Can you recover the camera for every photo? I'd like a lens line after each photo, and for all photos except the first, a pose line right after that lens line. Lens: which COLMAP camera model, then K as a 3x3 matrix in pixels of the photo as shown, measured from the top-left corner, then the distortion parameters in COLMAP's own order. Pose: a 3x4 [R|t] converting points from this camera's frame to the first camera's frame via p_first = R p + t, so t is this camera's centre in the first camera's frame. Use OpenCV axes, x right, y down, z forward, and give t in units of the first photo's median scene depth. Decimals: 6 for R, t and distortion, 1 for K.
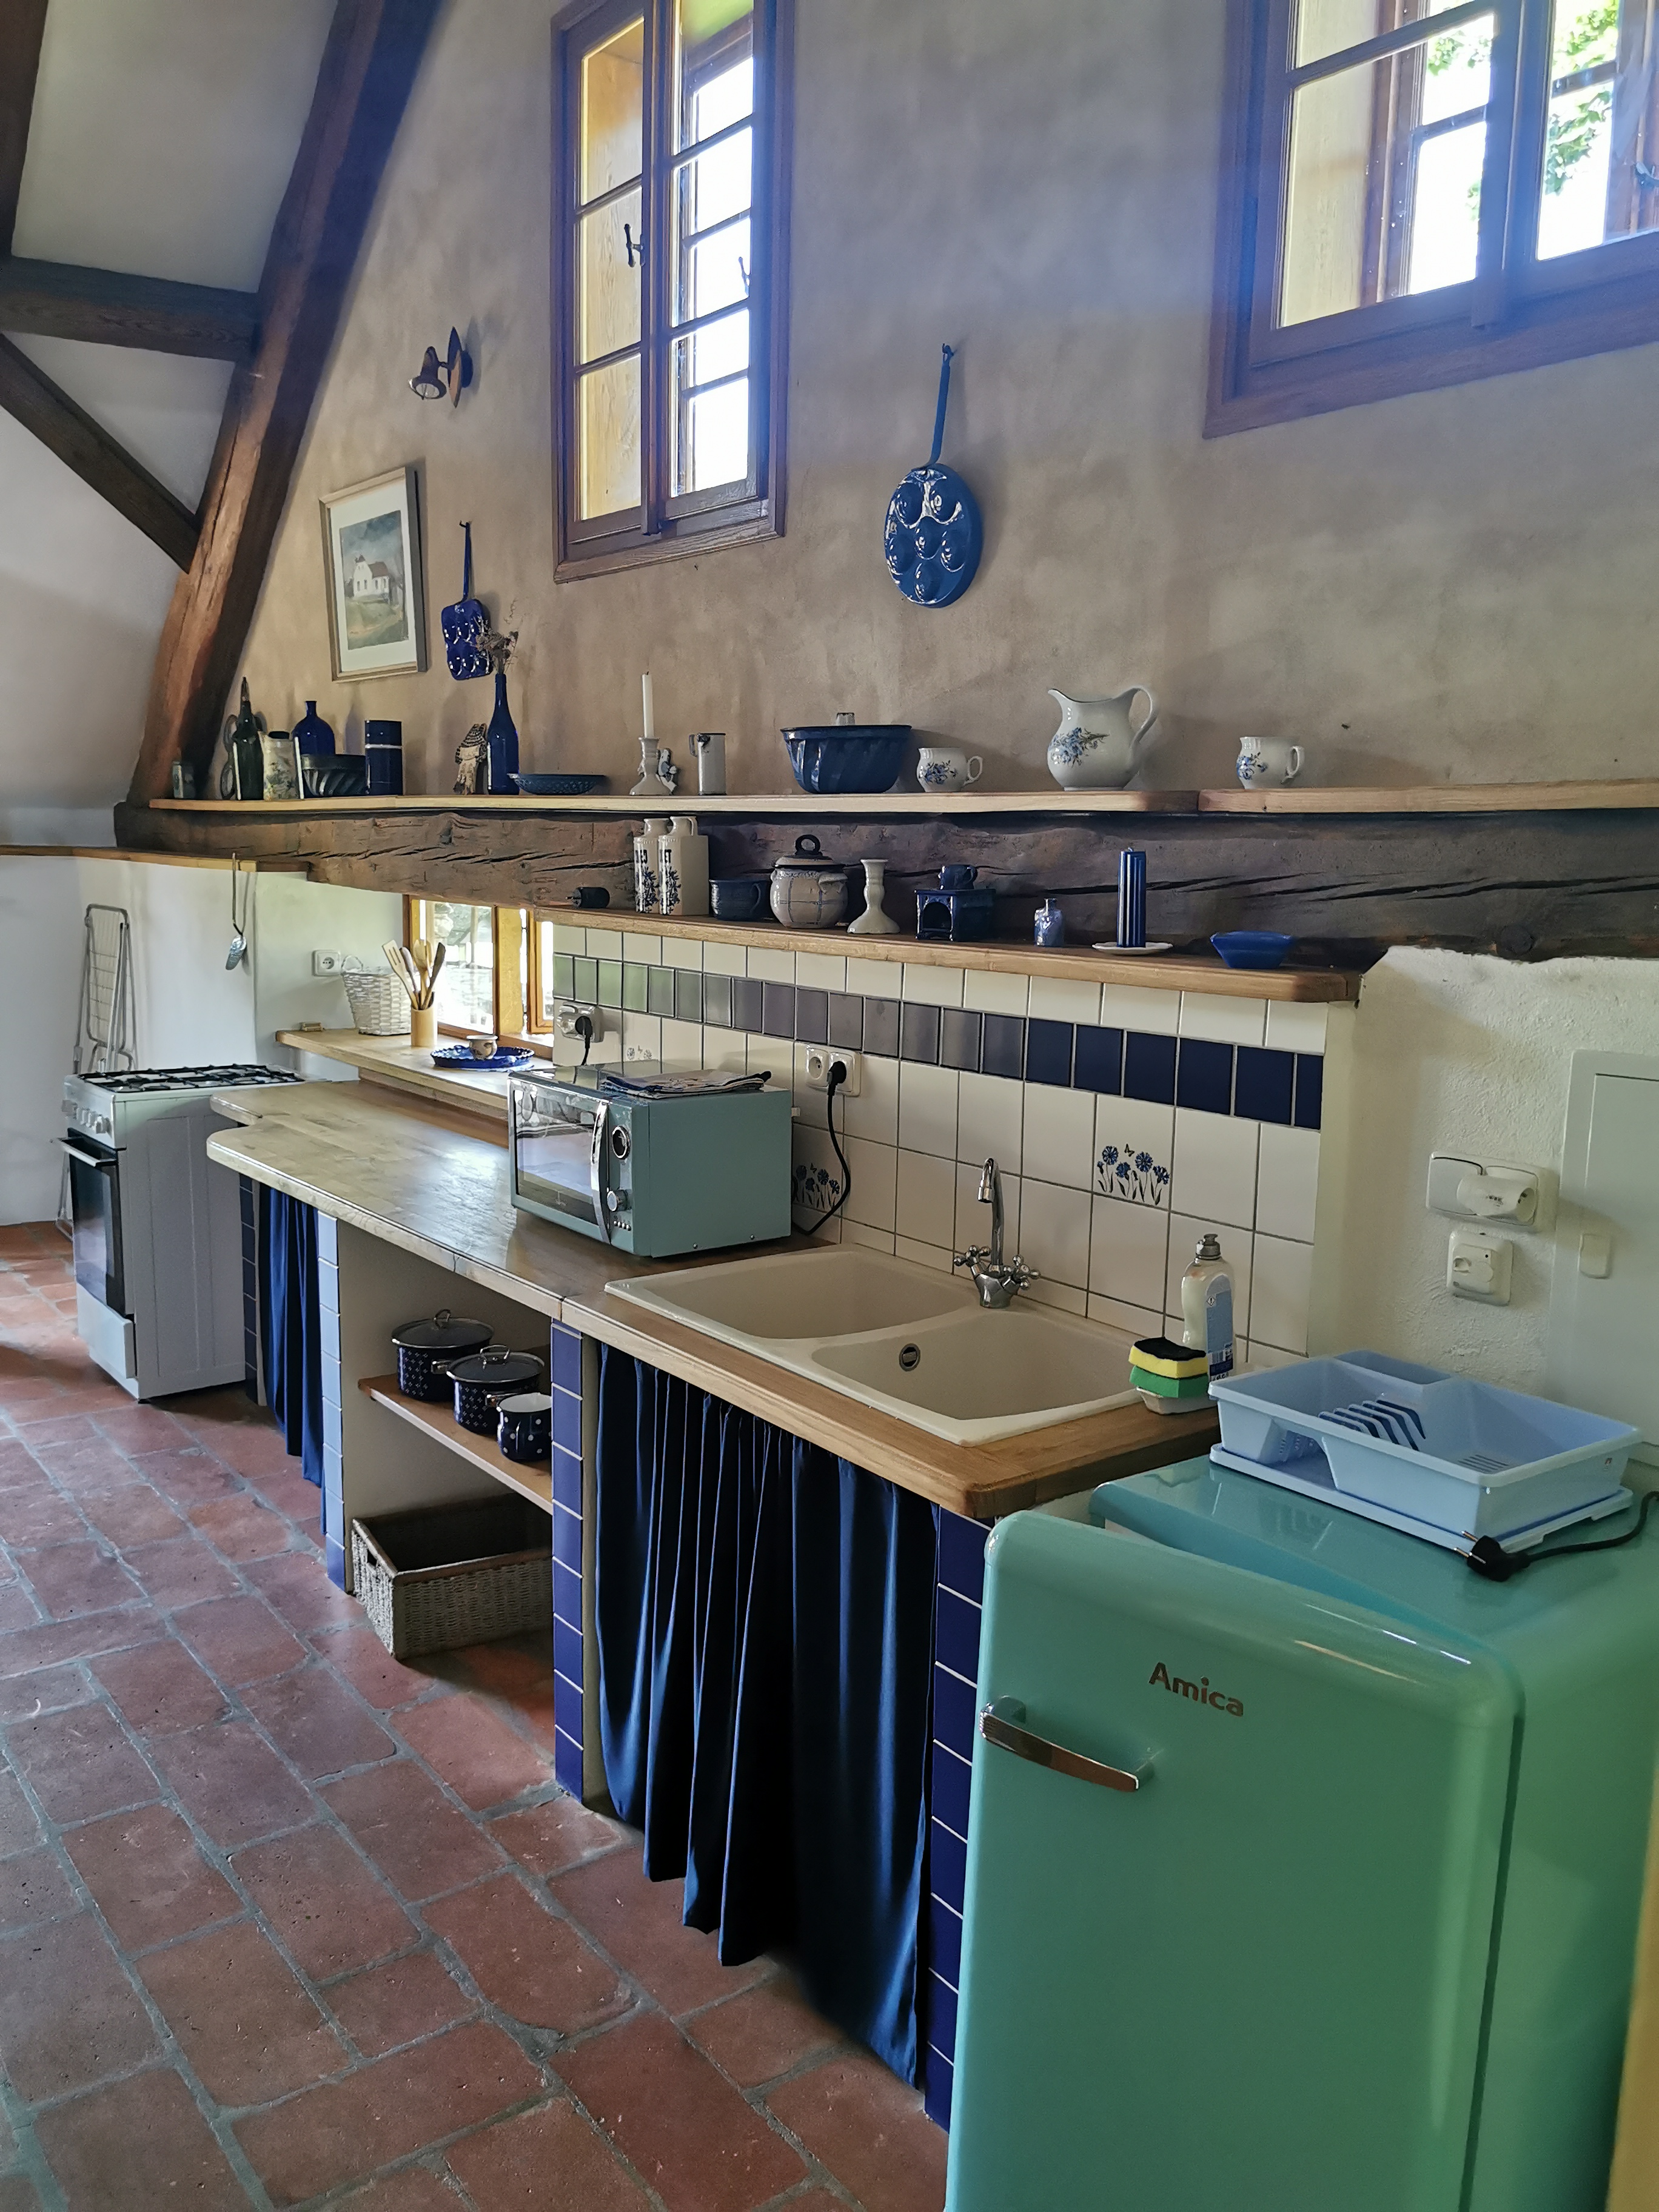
lens RADIAL K [[1738.6, 0, 797.9], [0, 1738.6, 1104.1], [0, 0, 1]] dist [0.107647, -0.154025]
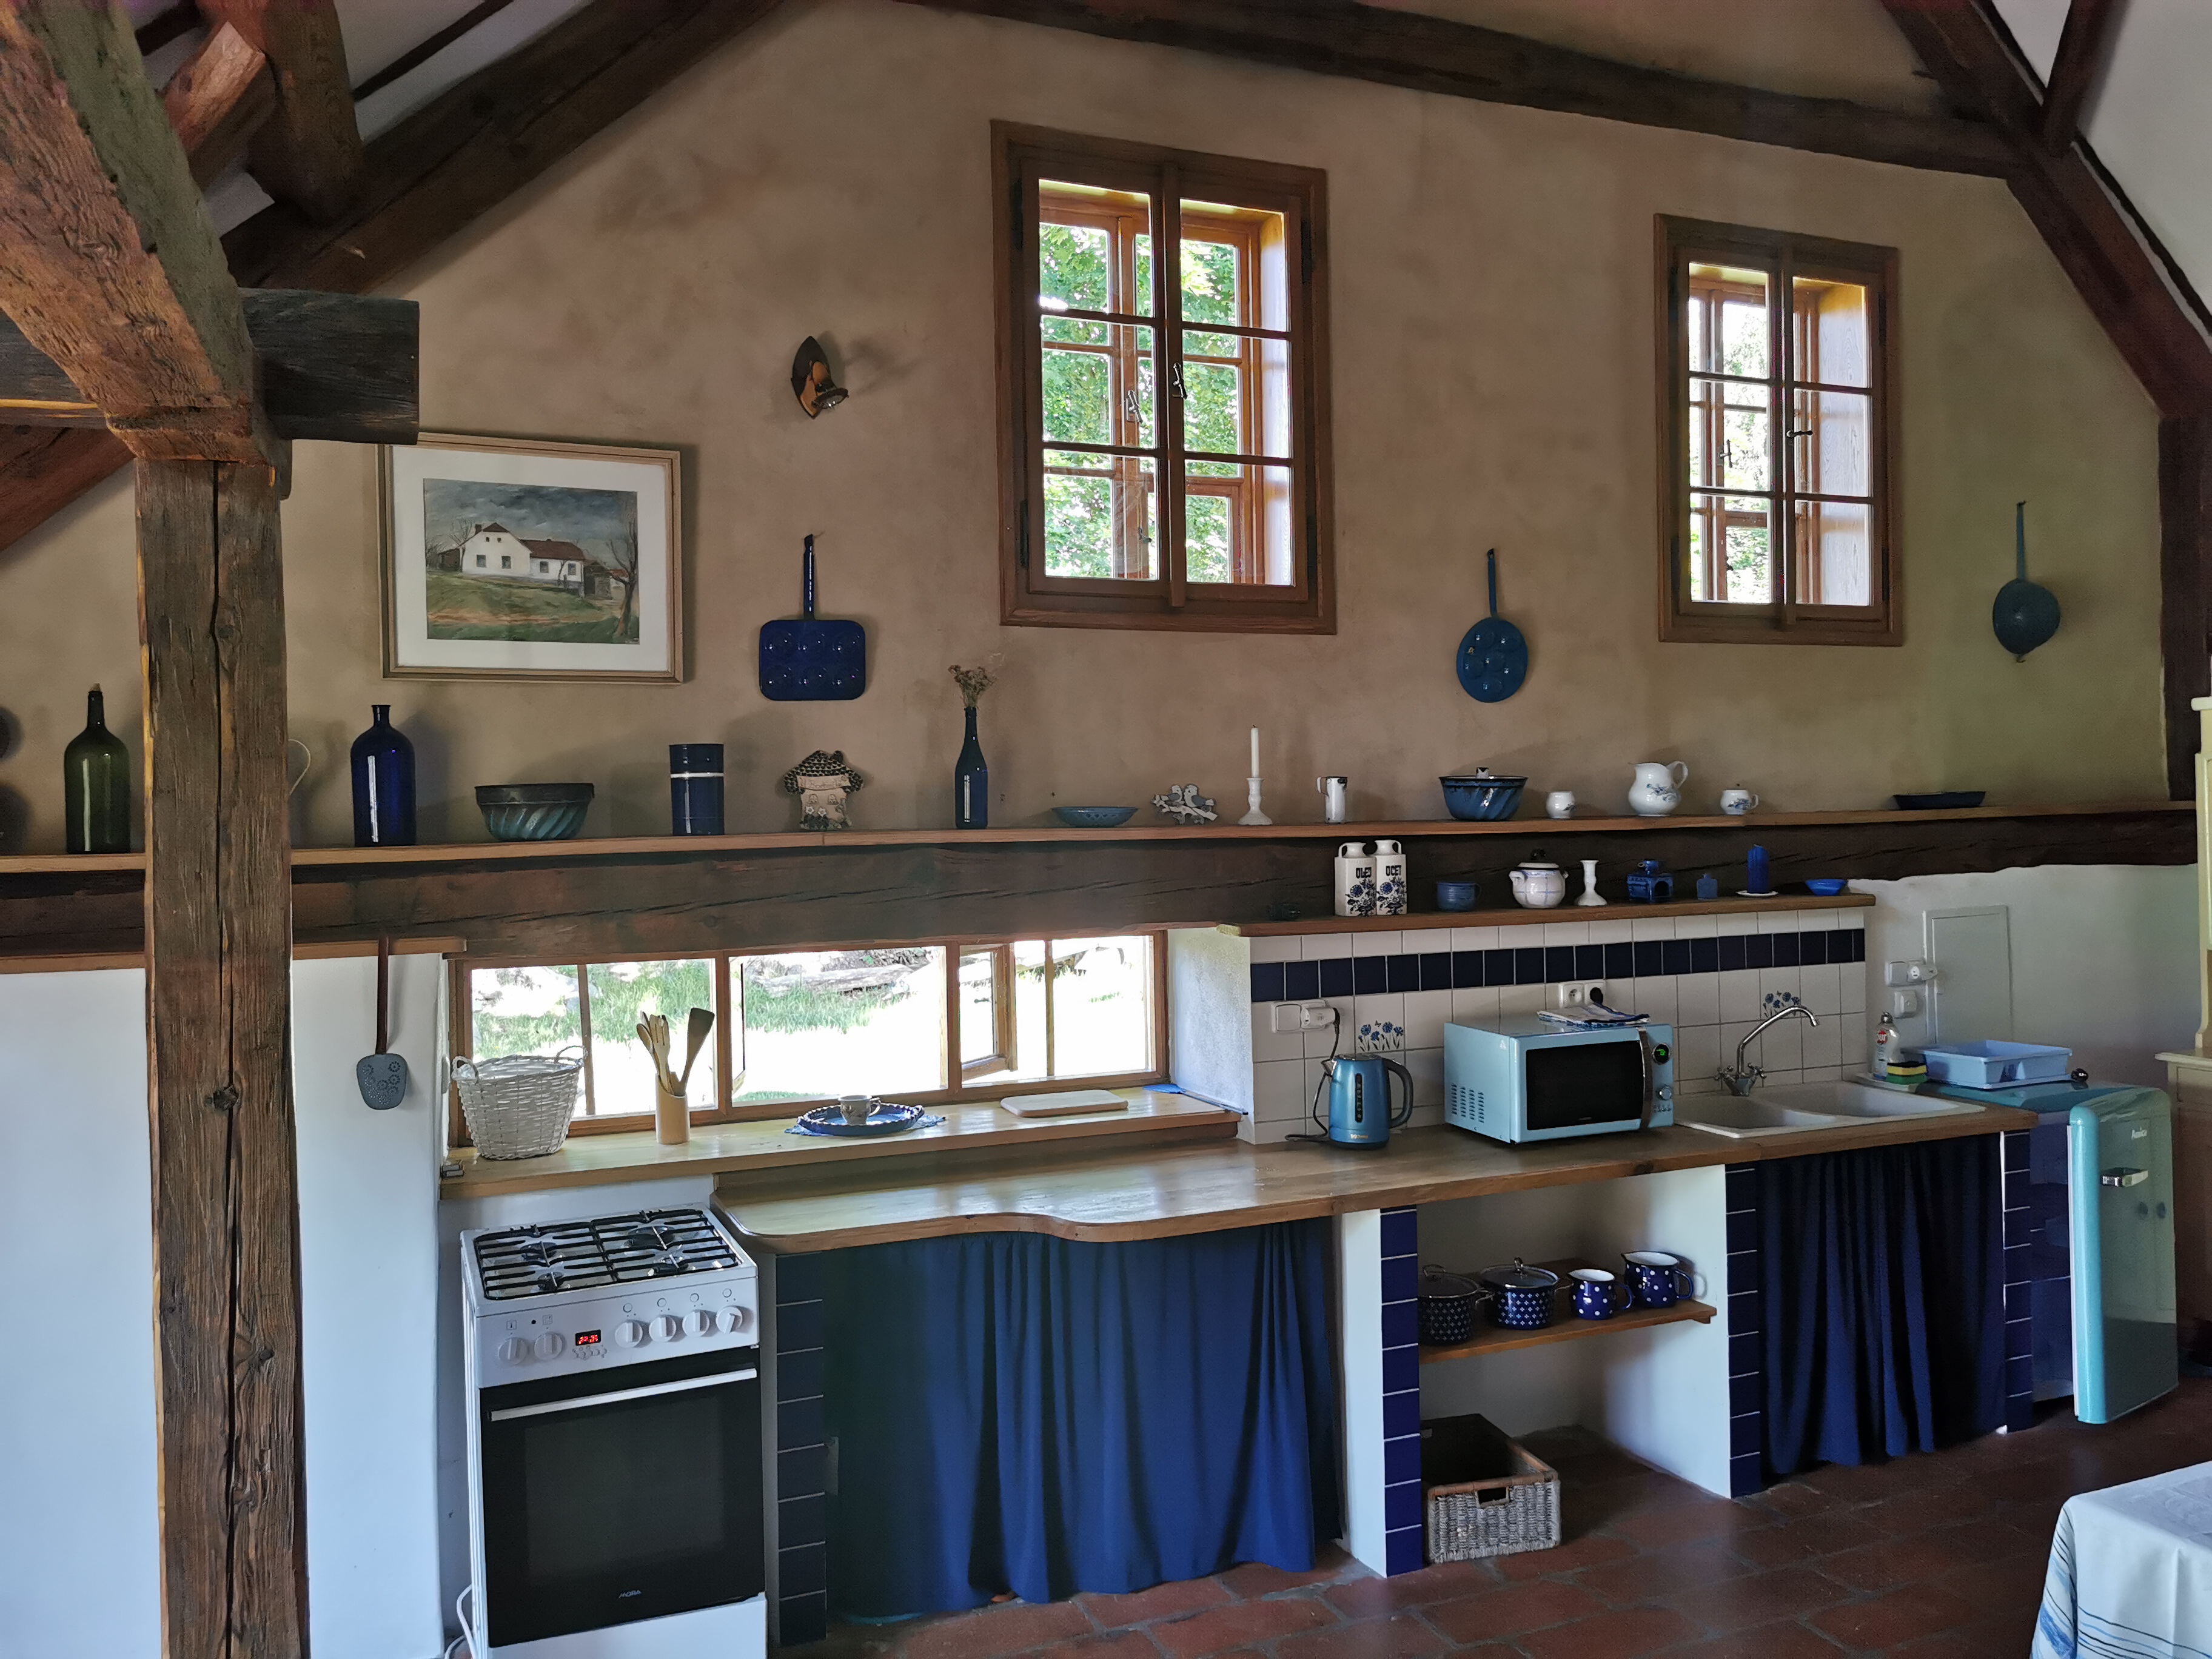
lens RADIAL K [[1694.1, 0, 1106.5], [0, 1694.1, 813.5], [0, 0, 1]] dist [0.067776, -0.097775]
pose [[0.227956, -0.028121, 0.973265, -1.589110], [0.168345, 0.985667, -0.010950, -0.240120], [-0.959008, 0.166341, 0.229423, 1.054618]]
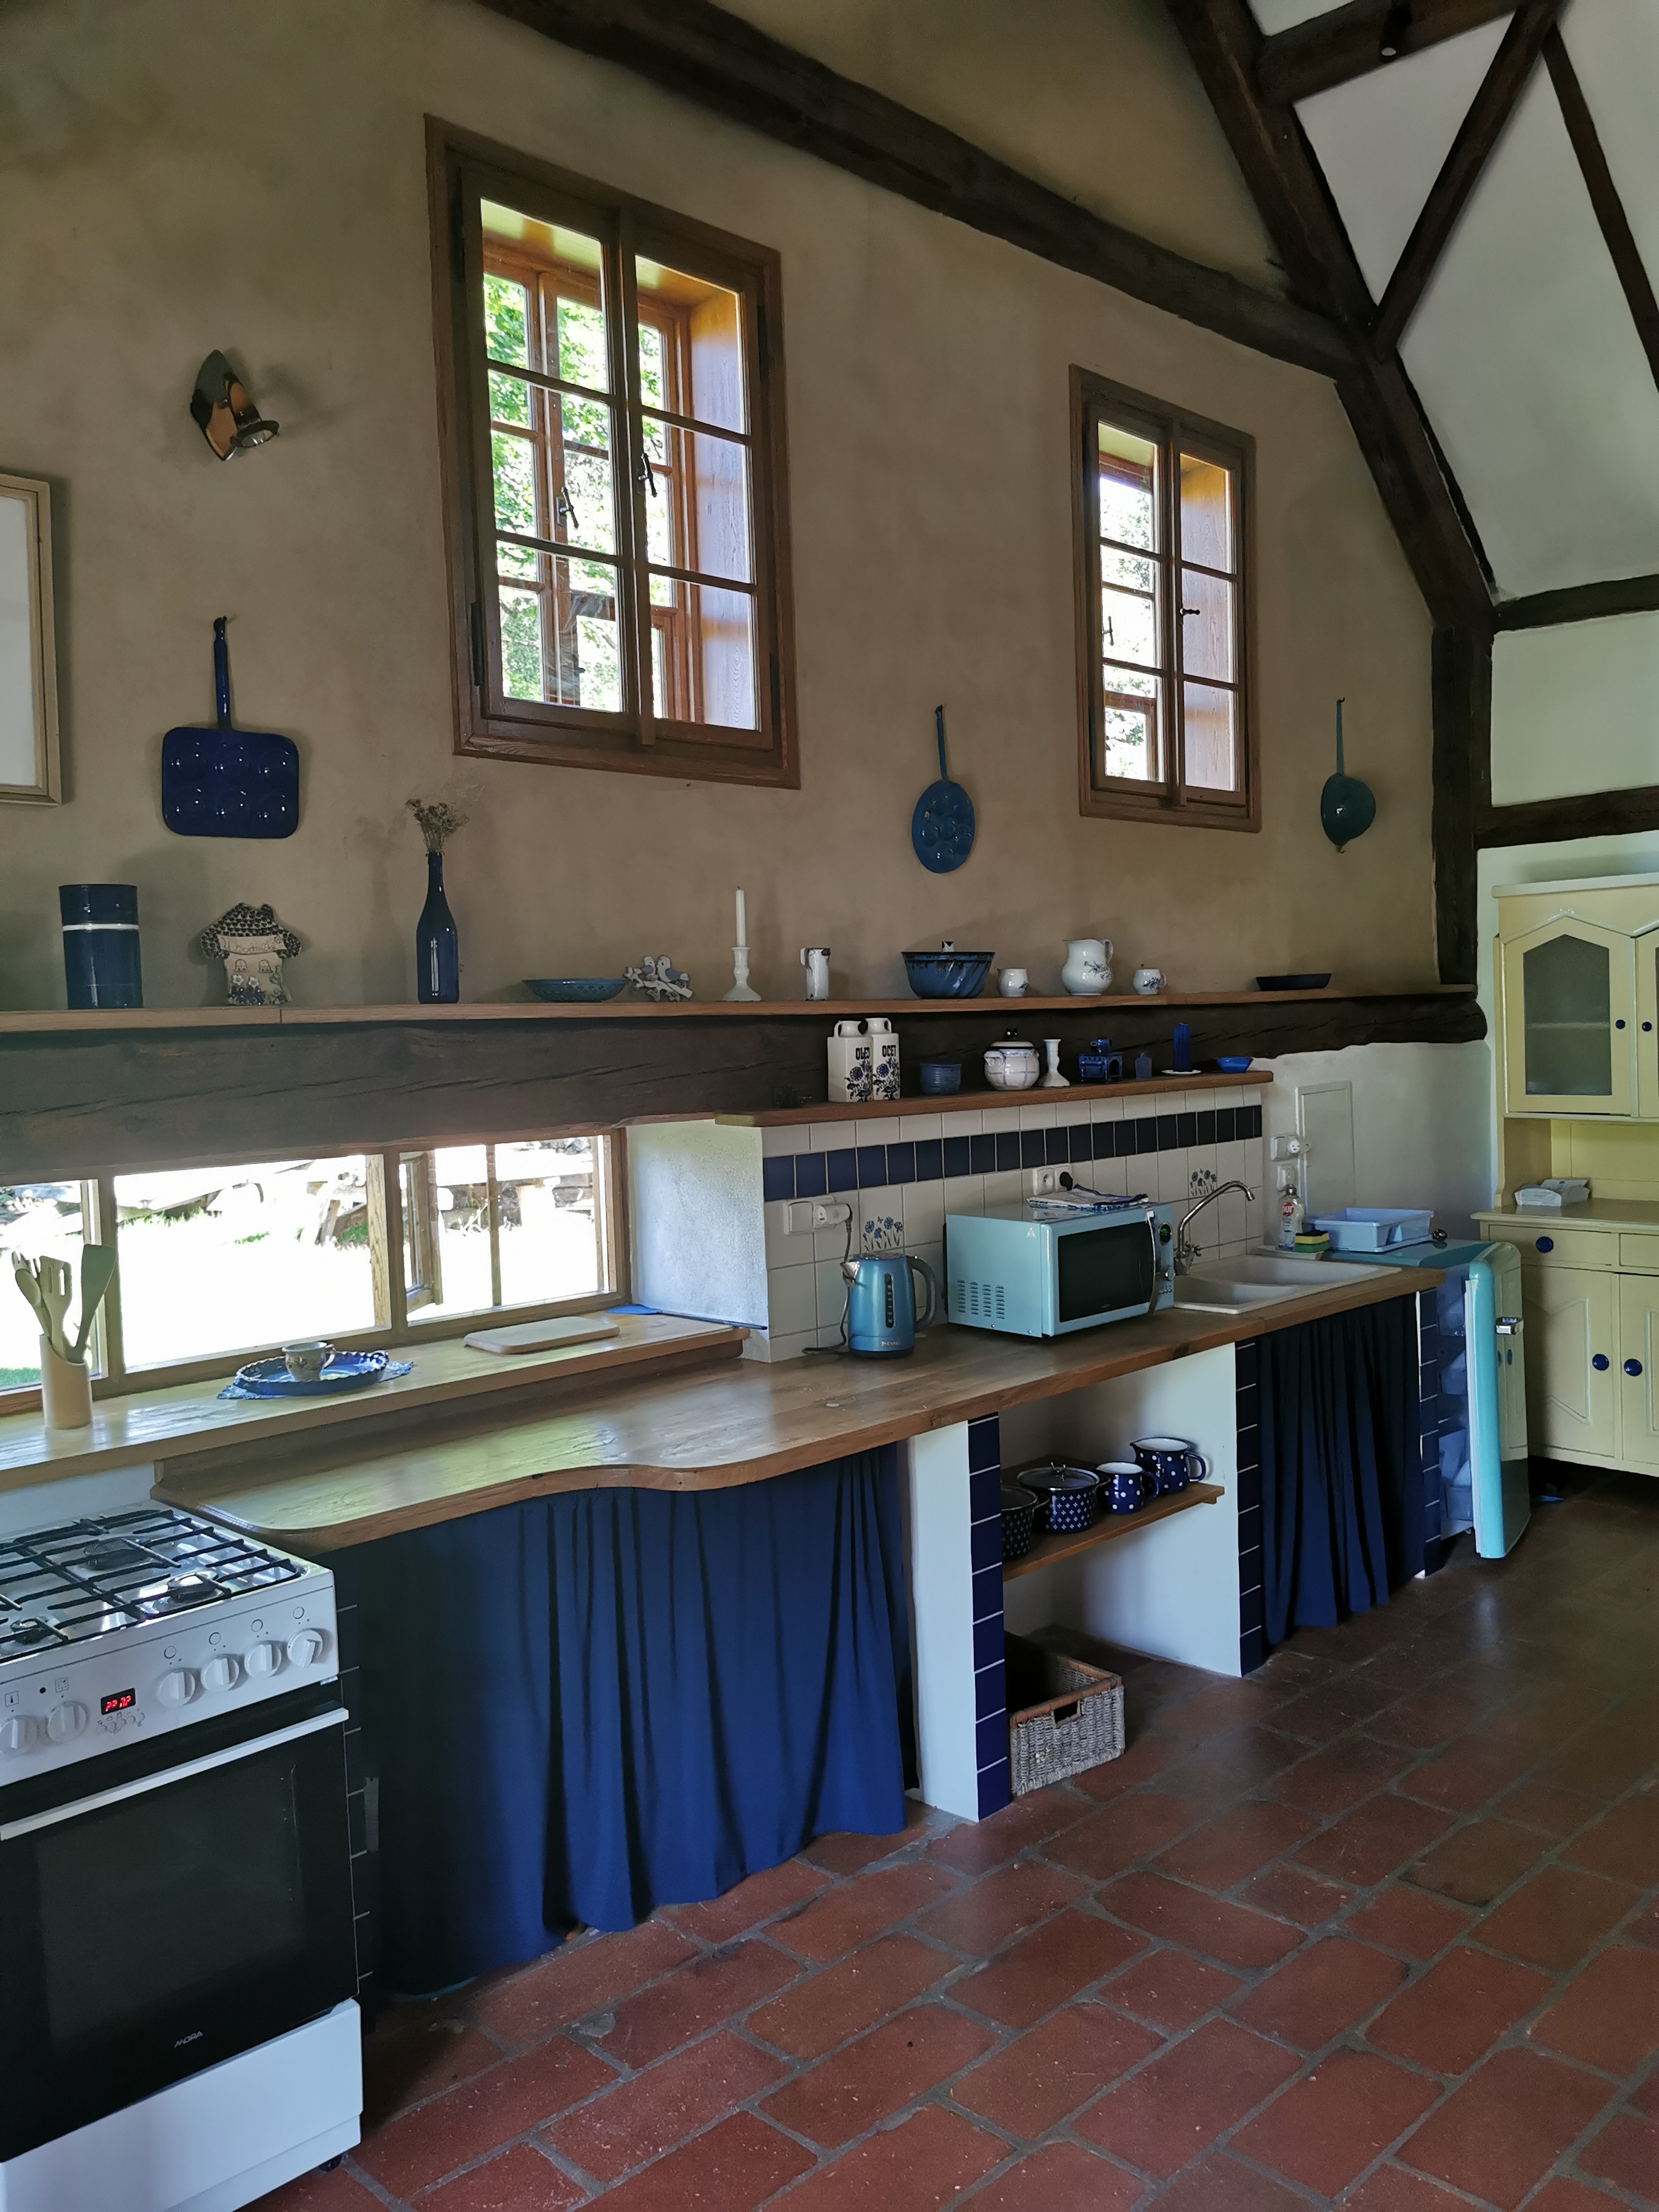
lens RADIAL K [[1710.5, 0, 829.5], [0, 1710.5, 1106.0], [0, 0, 1]] dist [0.063749, -0.081950]
pose [[-0.148052, -0.068344, 0.986615, -1.421388], [0.173732, 0.980299, 0.093977, -0.257903], [-0.973600, 0.185320, -0.133262, 1.398557]]
